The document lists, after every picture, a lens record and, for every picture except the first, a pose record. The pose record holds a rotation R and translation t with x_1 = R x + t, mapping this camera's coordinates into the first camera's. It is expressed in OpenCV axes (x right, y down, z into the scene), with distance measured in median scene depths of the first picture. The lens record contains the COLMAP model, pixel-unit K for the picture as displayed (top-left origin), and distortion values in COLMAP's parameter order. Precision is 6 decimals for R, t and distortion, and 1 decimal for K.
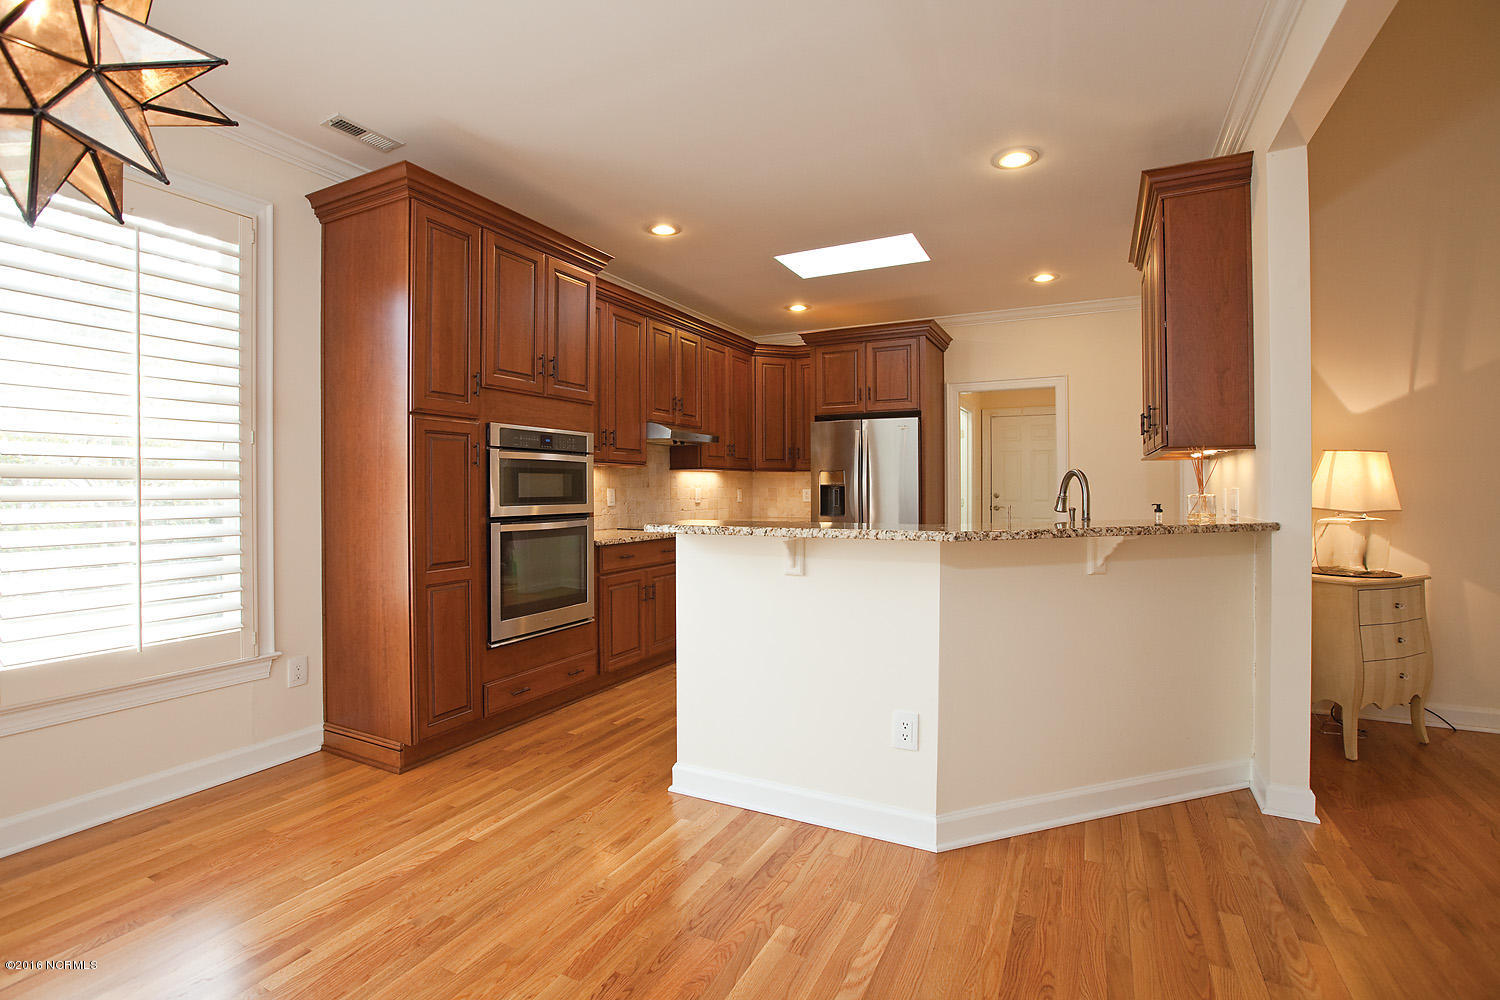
lens RADIAL K [[685.1, 0, 749.6], [0, 685.1, 488.2], [0, 0, 1]] dist [-0.038381, 0.010477]
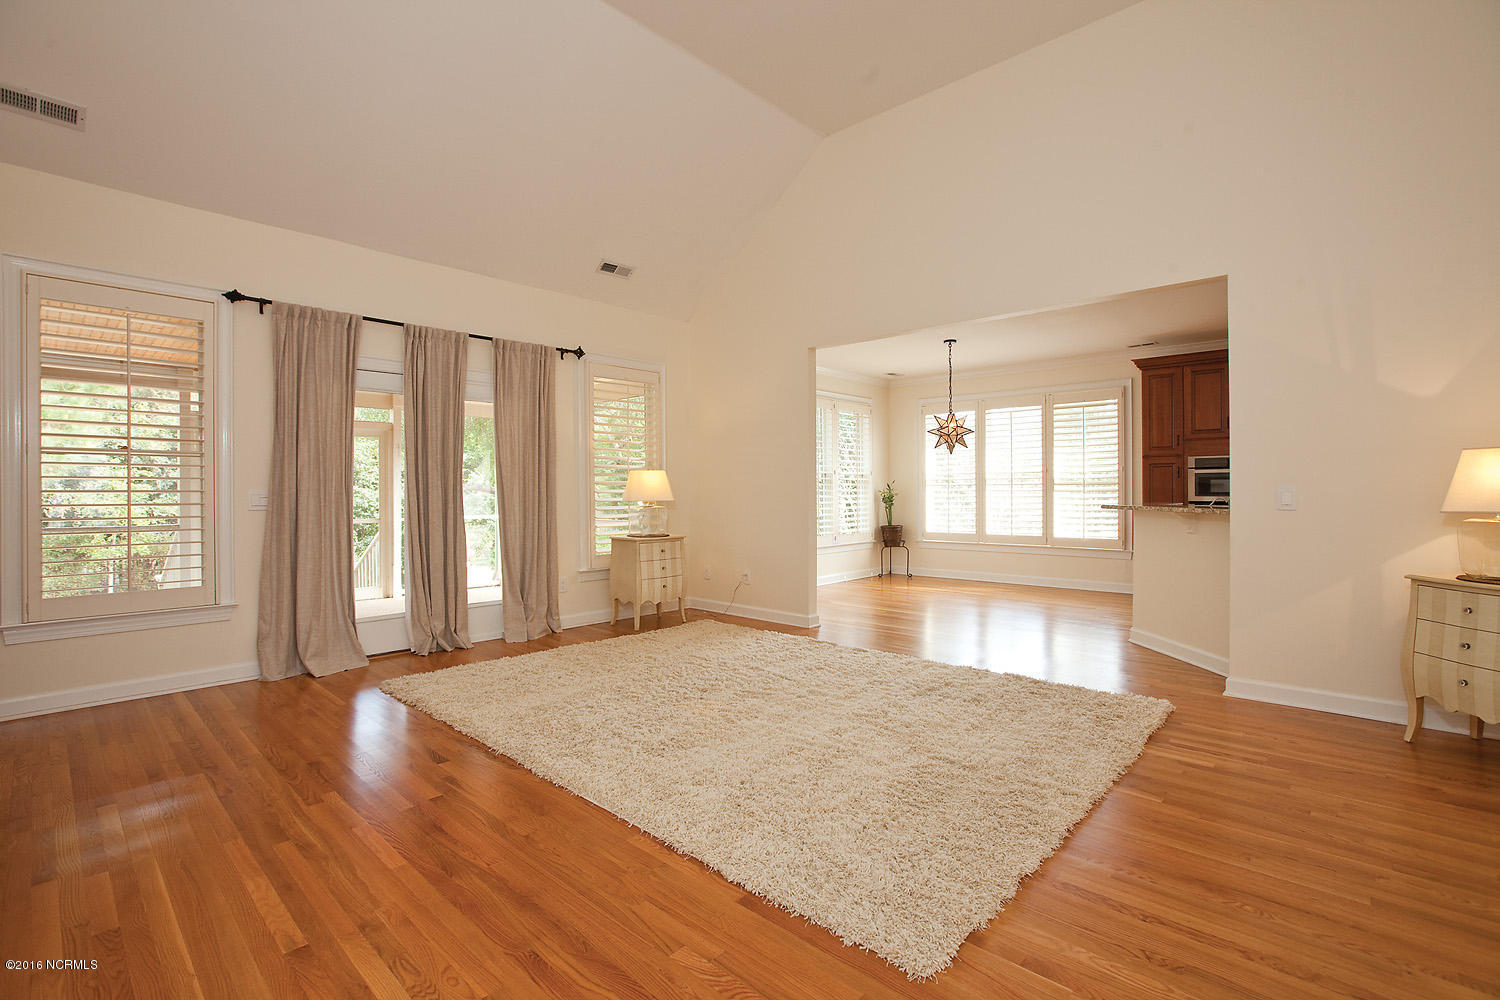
lens RADIAL K [[685.1, 0, 743.0], [0, 685.1, 493.7], [0, 0, 1]] dist [-0.038381, 0.010477]
pose [[-0.280589, 0.008099, -0.959794, 2.113152], [0.005711, 0.999961, 0.006769, -0.003065], [0.959811, -0.003582, -0.280624, 0.267246]]
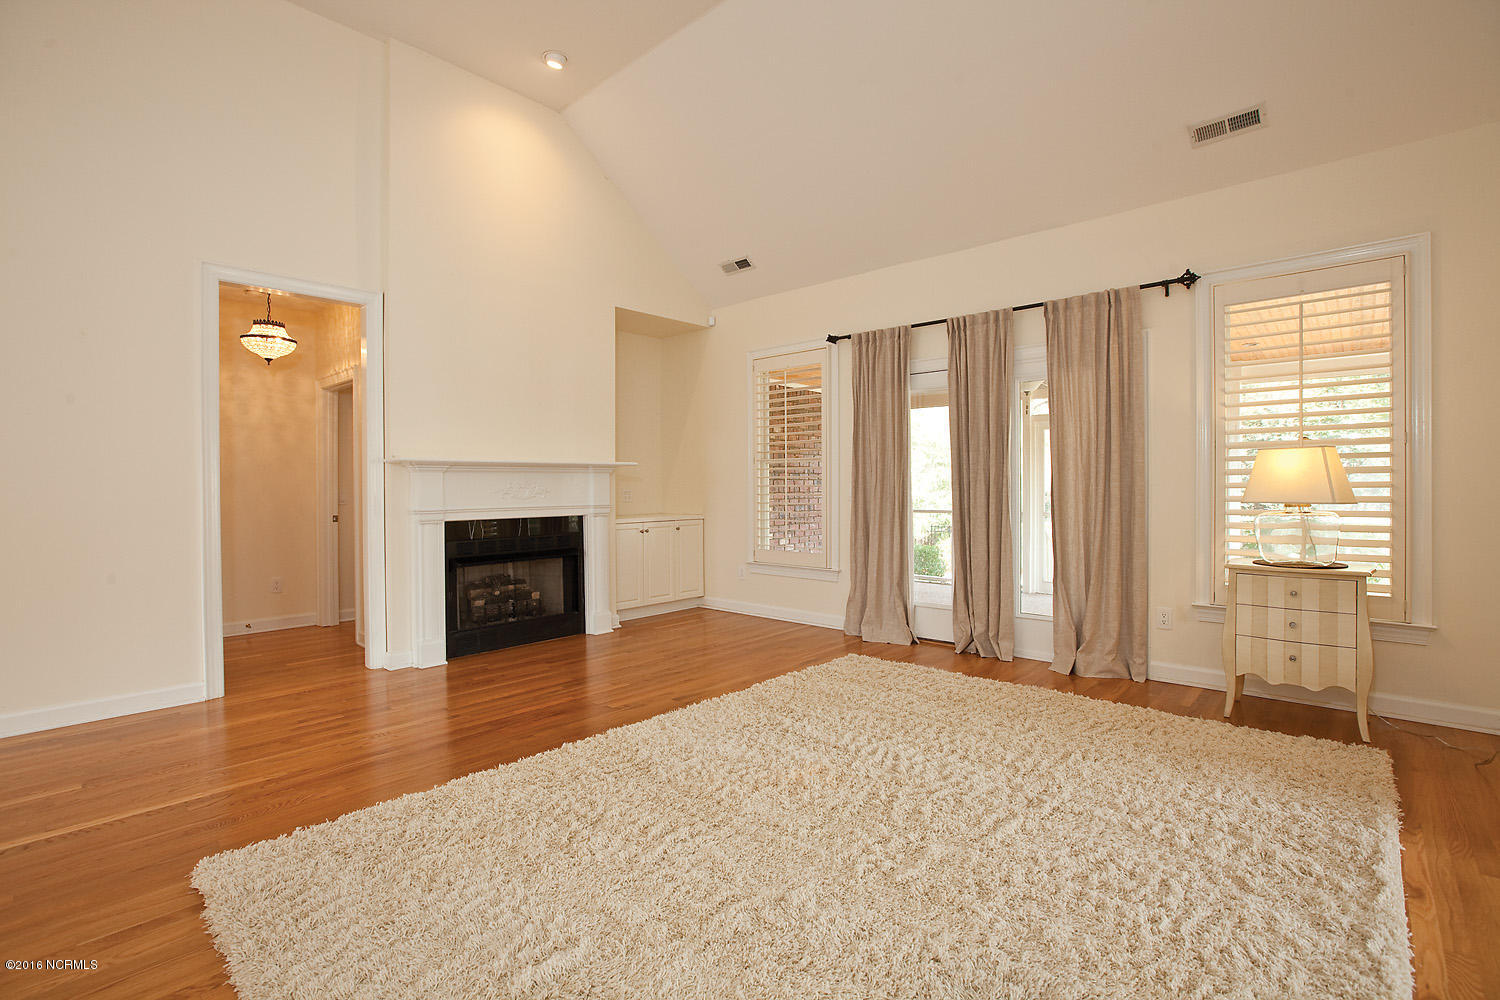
lens RADIAL K [[685.1, 0, 739.5], [0, 685.1, 490.9], [0, 0, 1]] dist [-0.038381, 0.010477]
pose [[-0.960483, 0.007223, 0.278245, 0.837506], [0.009664, 0.999926, 0.007402, -0.005754], [-0.278171, 0.009798, -0.960482, 0.750968]]
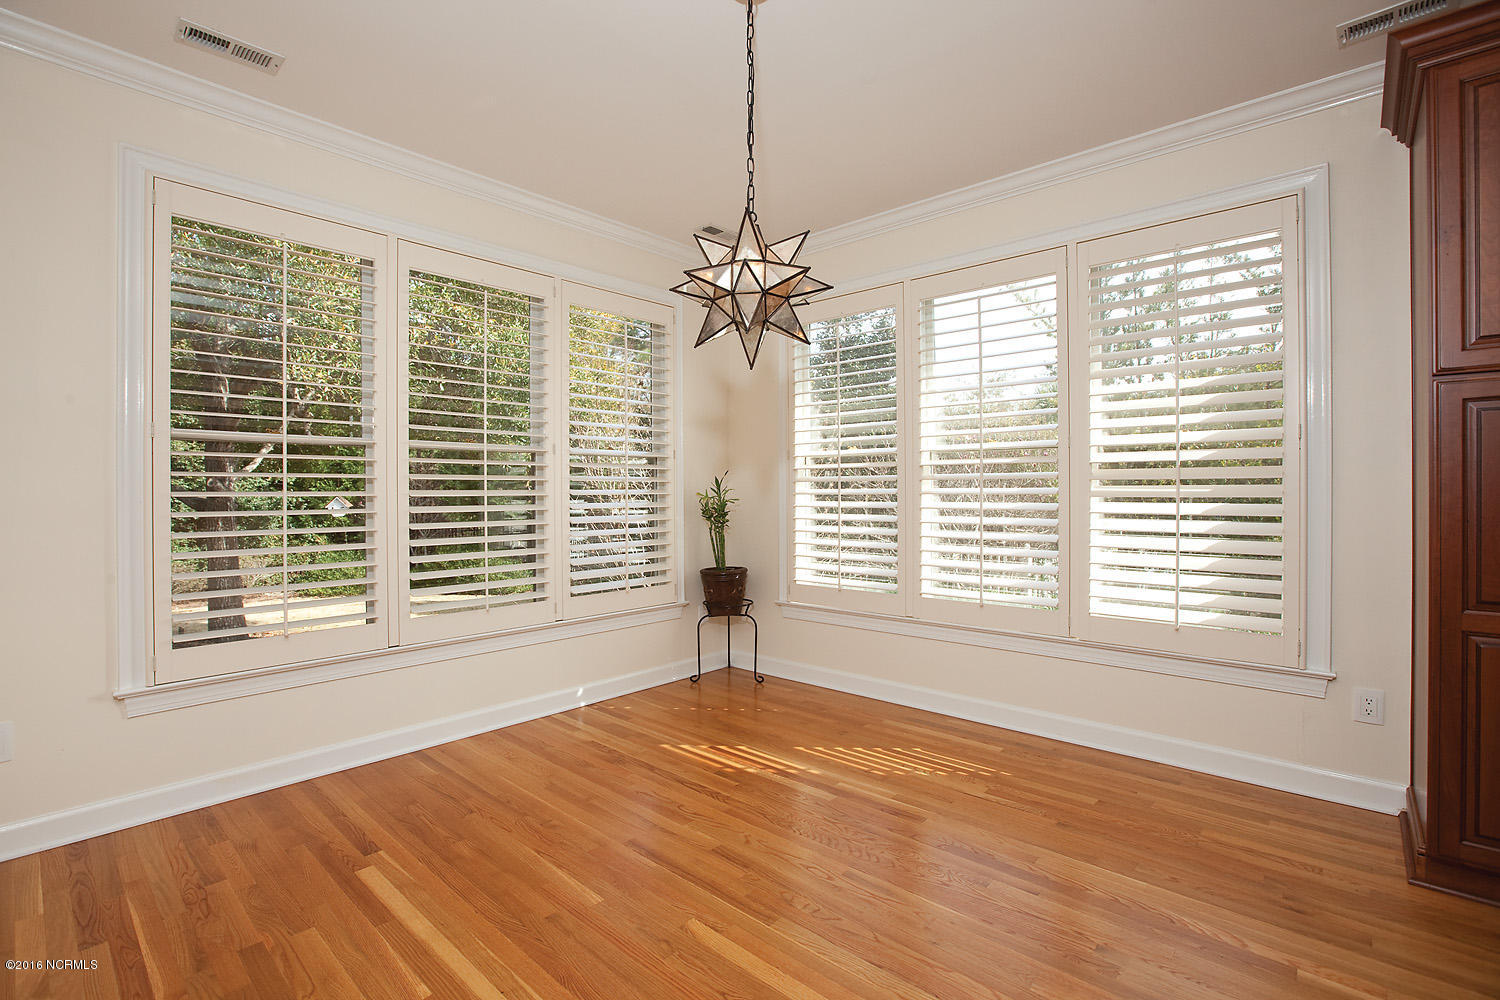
lens RADIAL K [[685.1, 0, 745.0], [0, 685.1, 503.3], [0, 0, 1]] dist [-0.038381, 0.010477]
pose [[-0.273377, 0.014174, -0.961802, 0.312547], [0.003069, 0.999899, 0.013863, 0.010554], [0.961902, 0.000838, -0.273393, 0.475711]]
